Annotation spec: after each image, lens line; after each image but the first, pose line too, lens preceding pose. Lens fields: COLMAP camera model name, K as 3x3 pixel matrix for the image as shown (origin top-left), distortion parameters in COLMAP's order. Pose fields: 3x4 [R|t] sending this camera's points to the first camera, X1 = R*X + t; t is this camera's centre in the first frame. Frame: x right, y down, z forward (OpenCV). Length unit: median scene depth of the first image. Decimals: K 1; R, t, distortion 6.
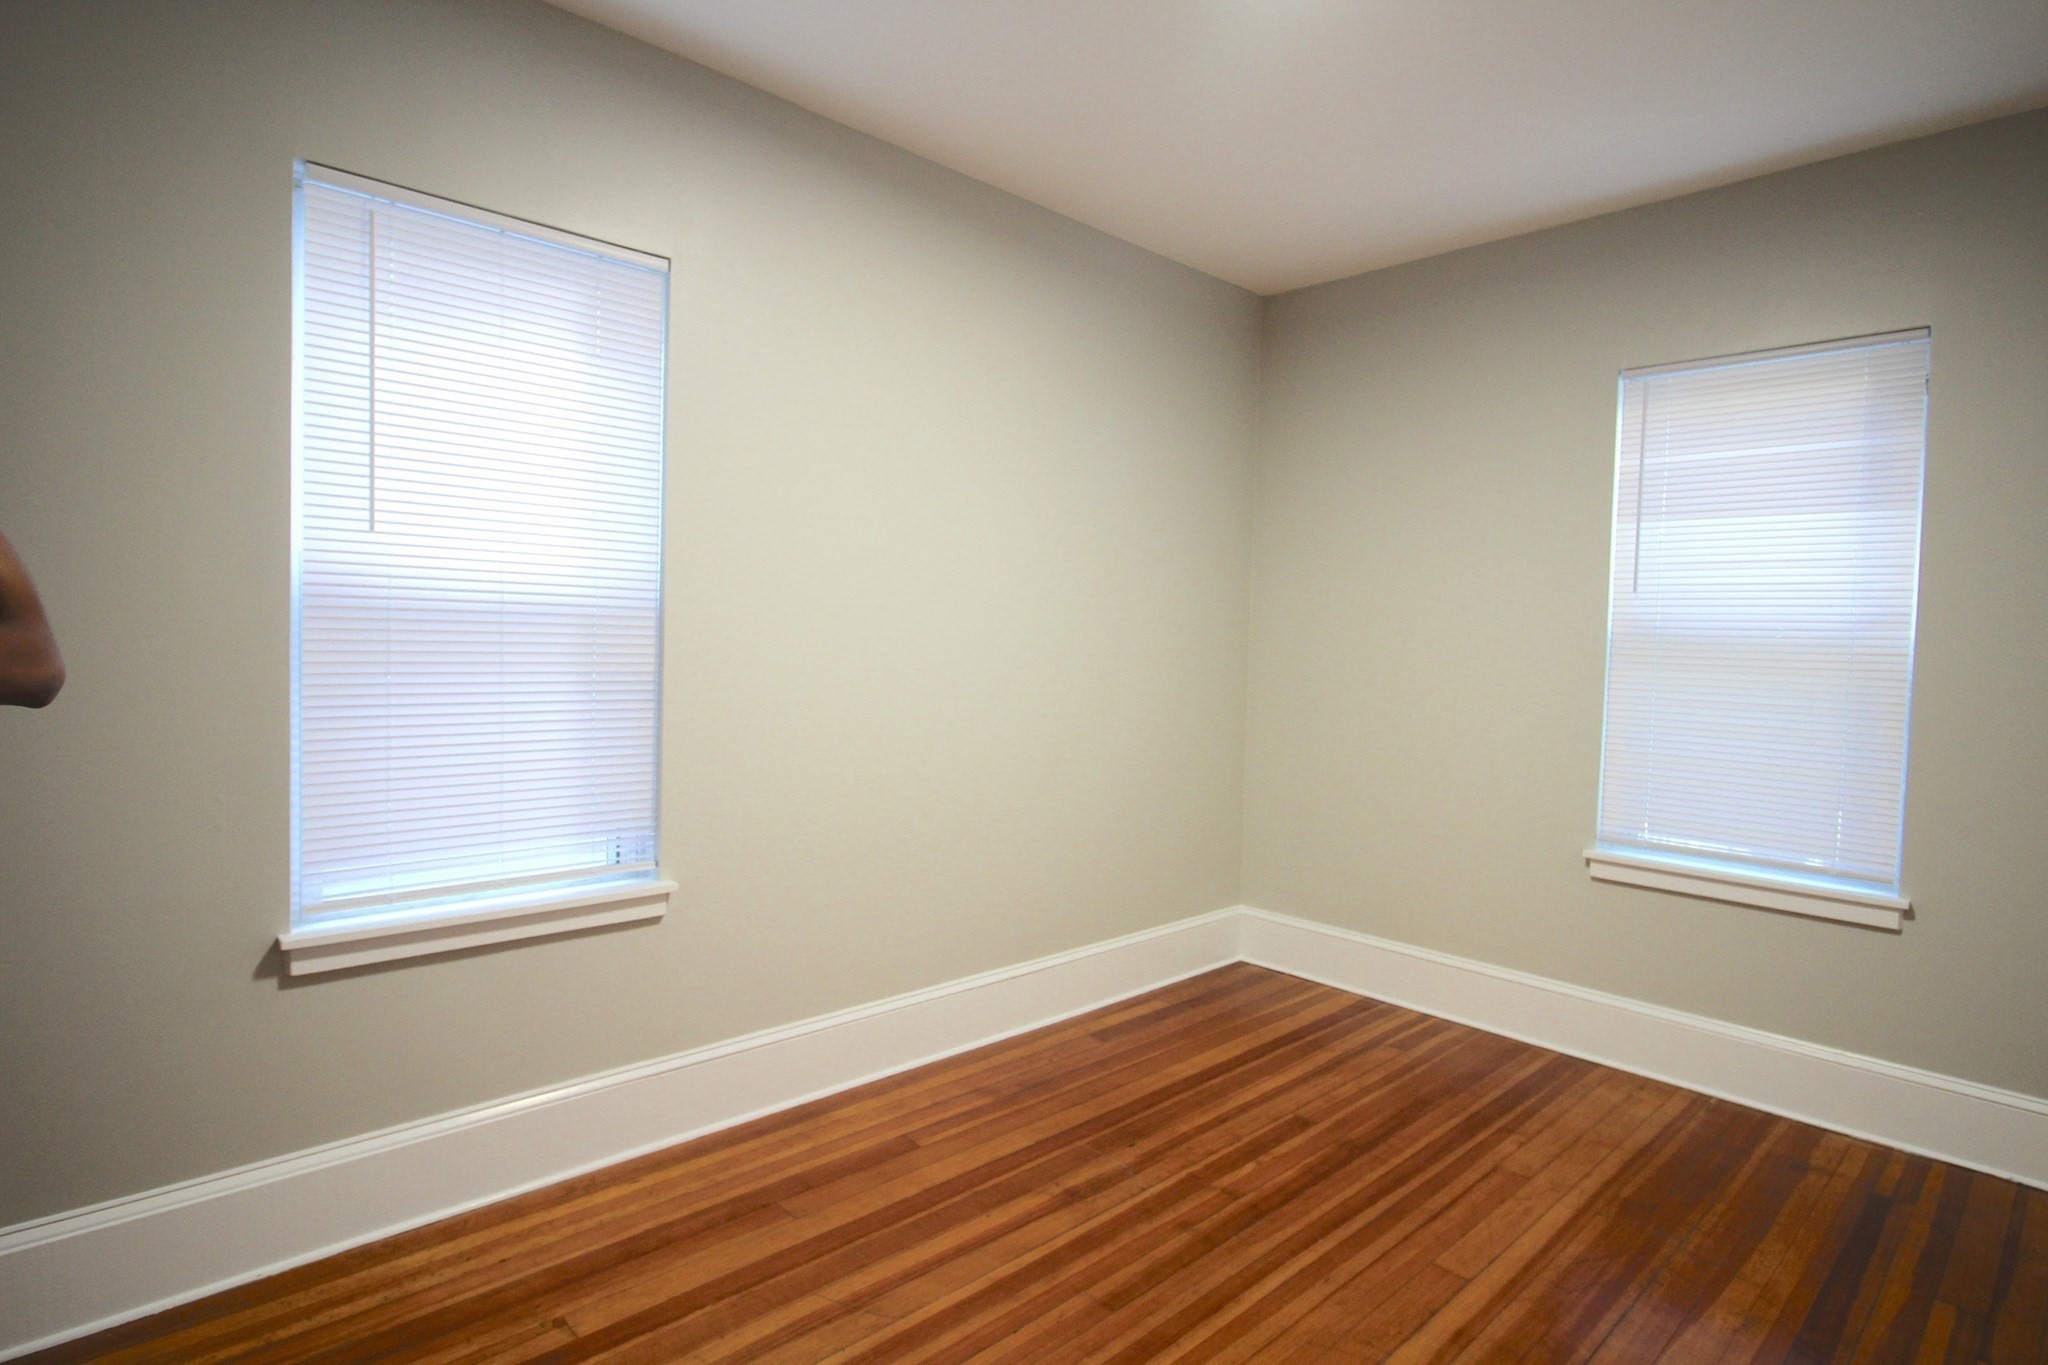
lens RADIAL K [[1045.2, 0, 1027.0], [0, 1045.2, 680.6], [0, 0, 1]] dist [-0.017219, -0.001713]
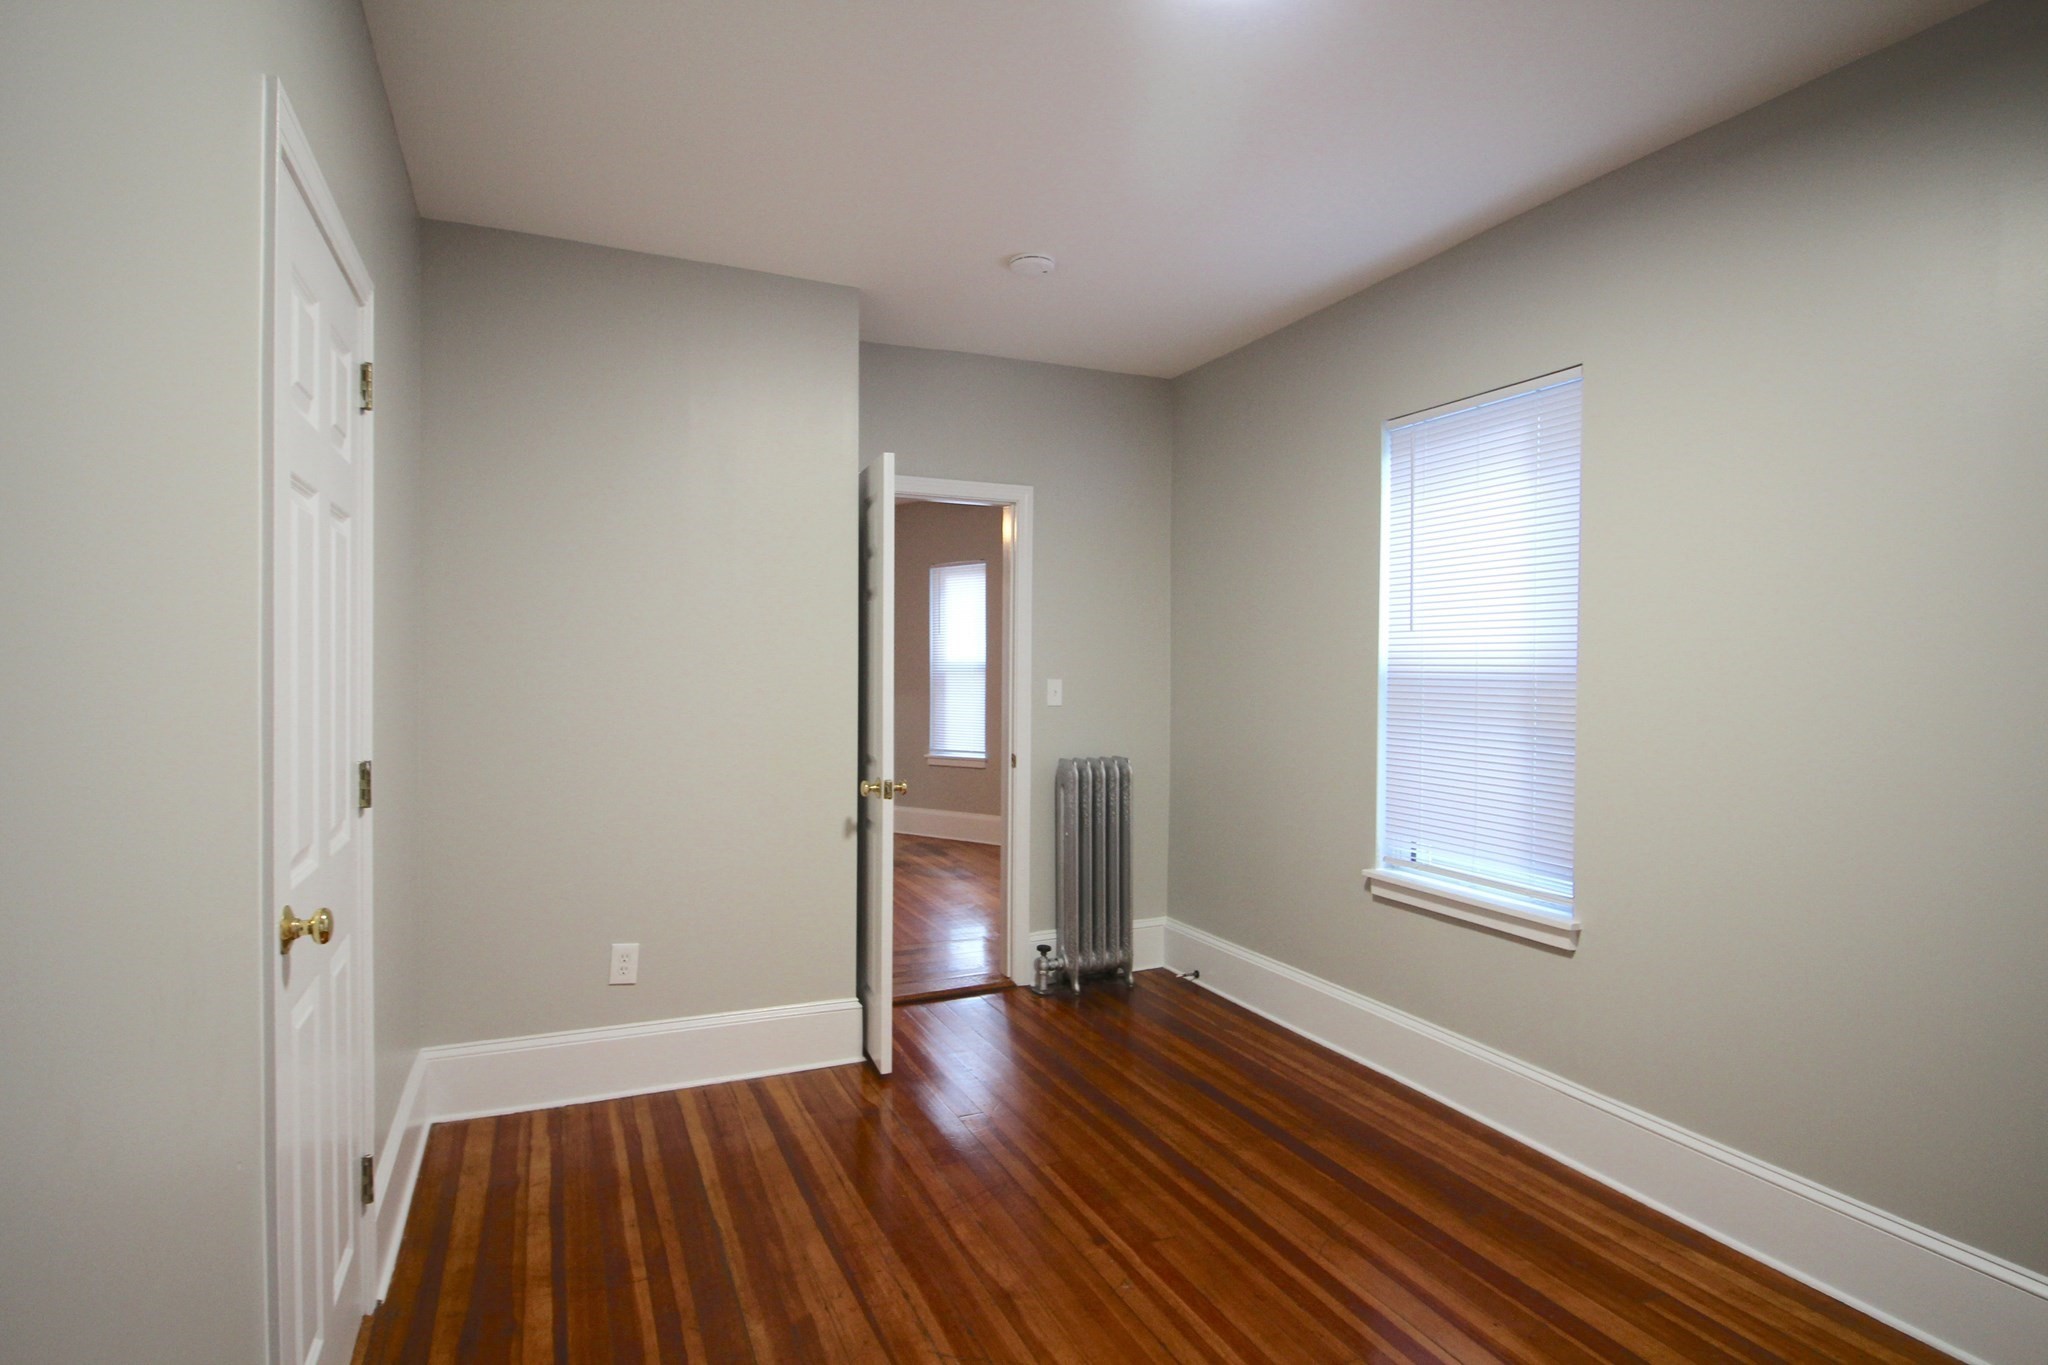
lens RADIAL K [[1045.2, 0, 1029.1], [0, 1045.2, 680.5], [0, 0, 1]] dist [-0.017219, -0.001713]
pose [[-0.332654, -0.021955, -0.942793, 0.857712], [-0.062152, 0.998066, -0.001312, -0.022602], [0.940999, 0.058160, -0.333375, 0.781117]]
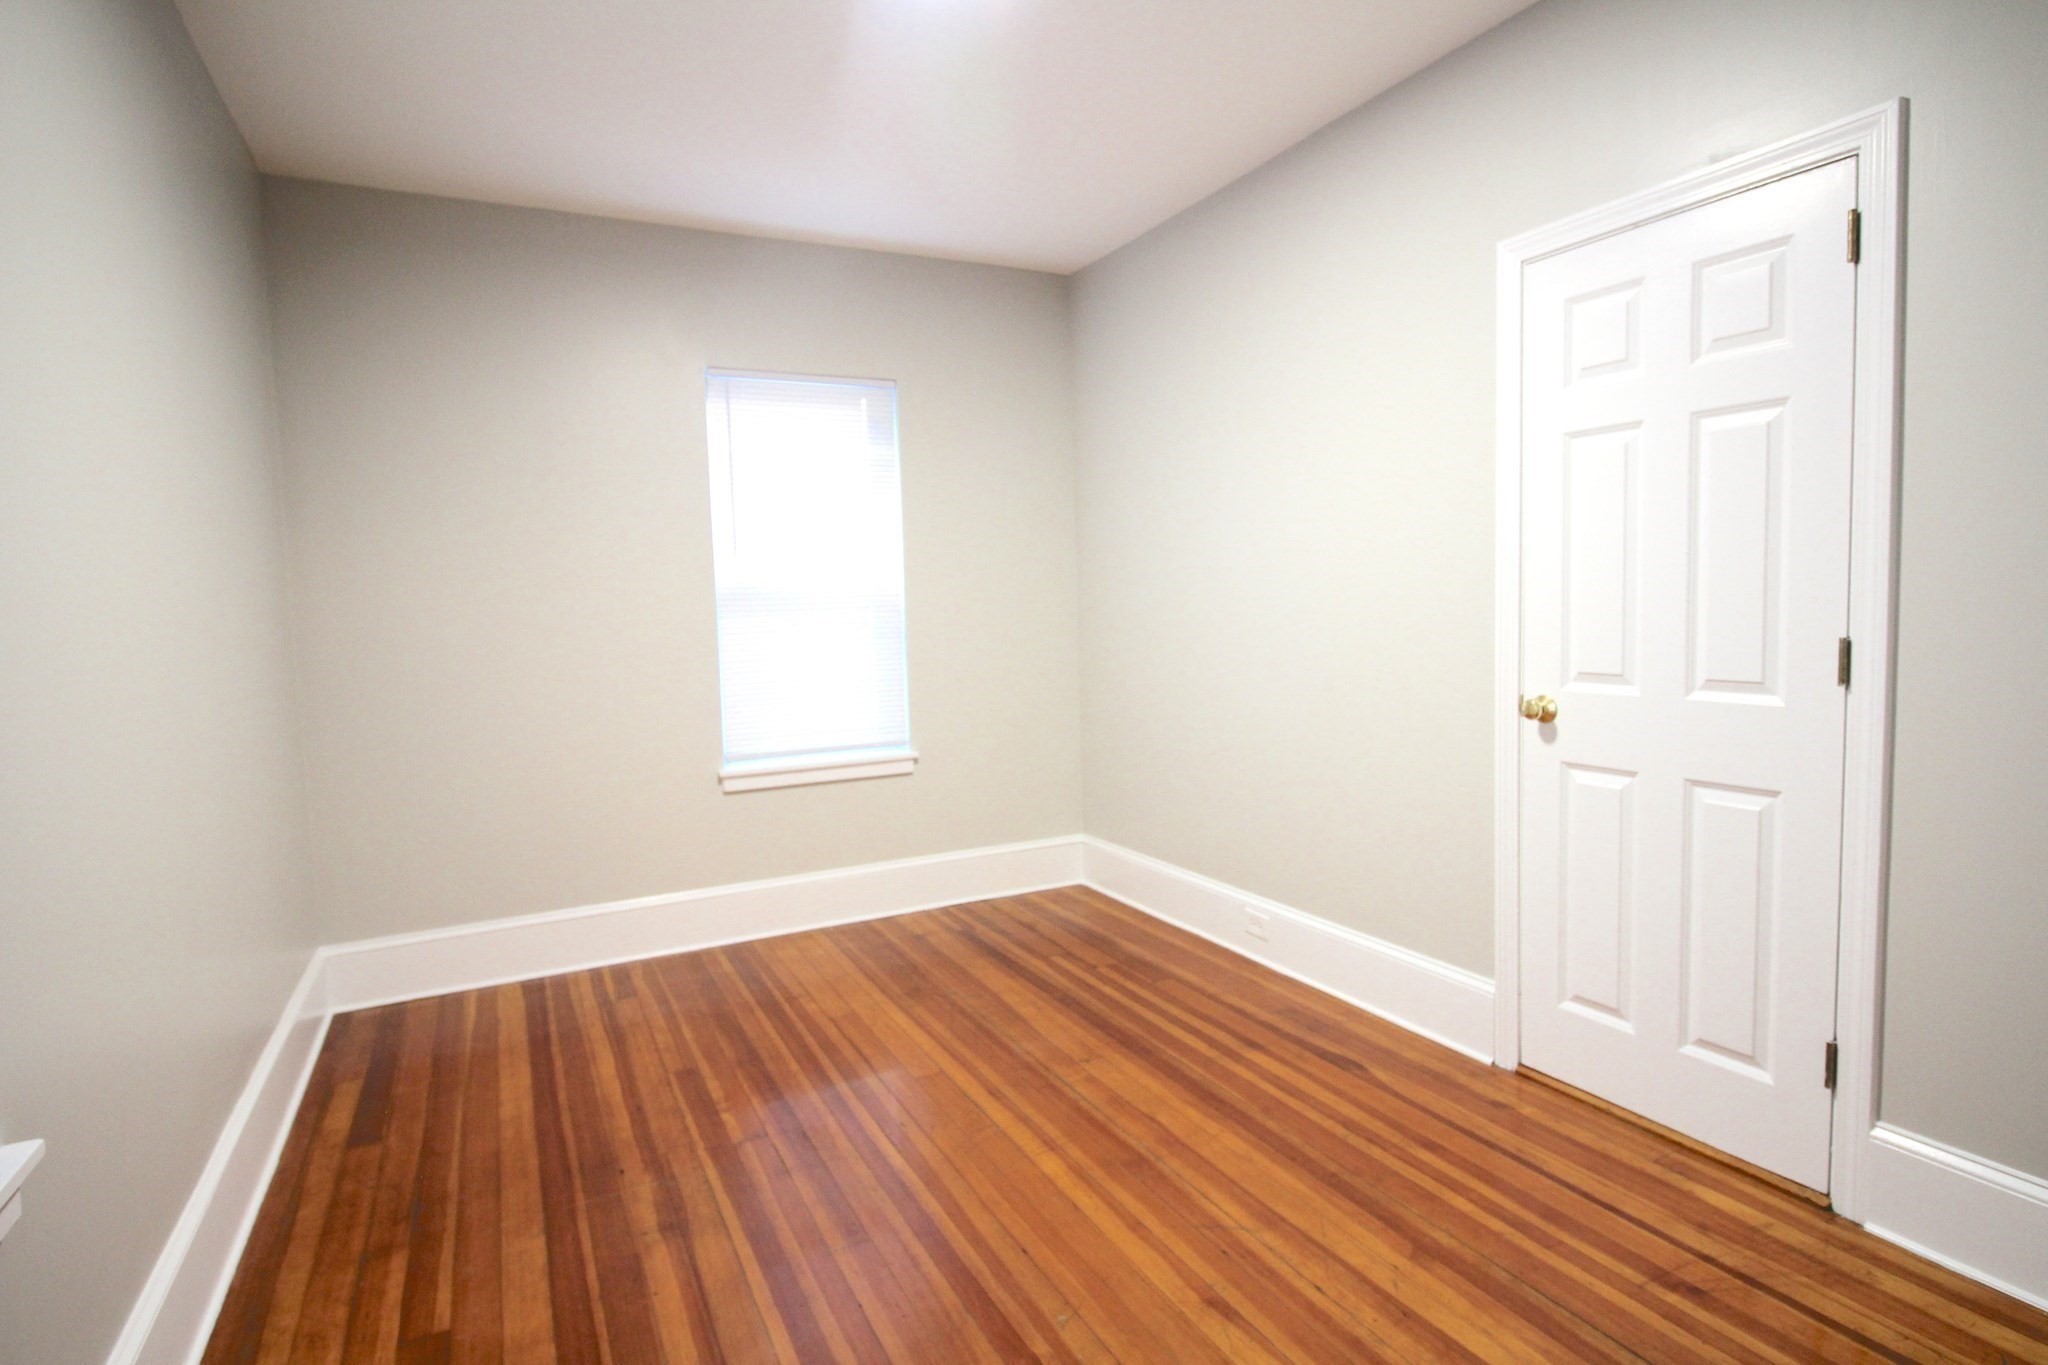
lens RADIAL K [[1045.2, 0, 1022.0], [0, 1045.2, 678.0], [0, 0, 1]] dist [-0.017219, -0.001713]
pose [[0.275054, -0.105066, 0.955671, -0.601403], [0.087013, 0.992652, 0.084089, -0.016085], [-0.957483, 0.060027, 0.282175, 0.394240]]
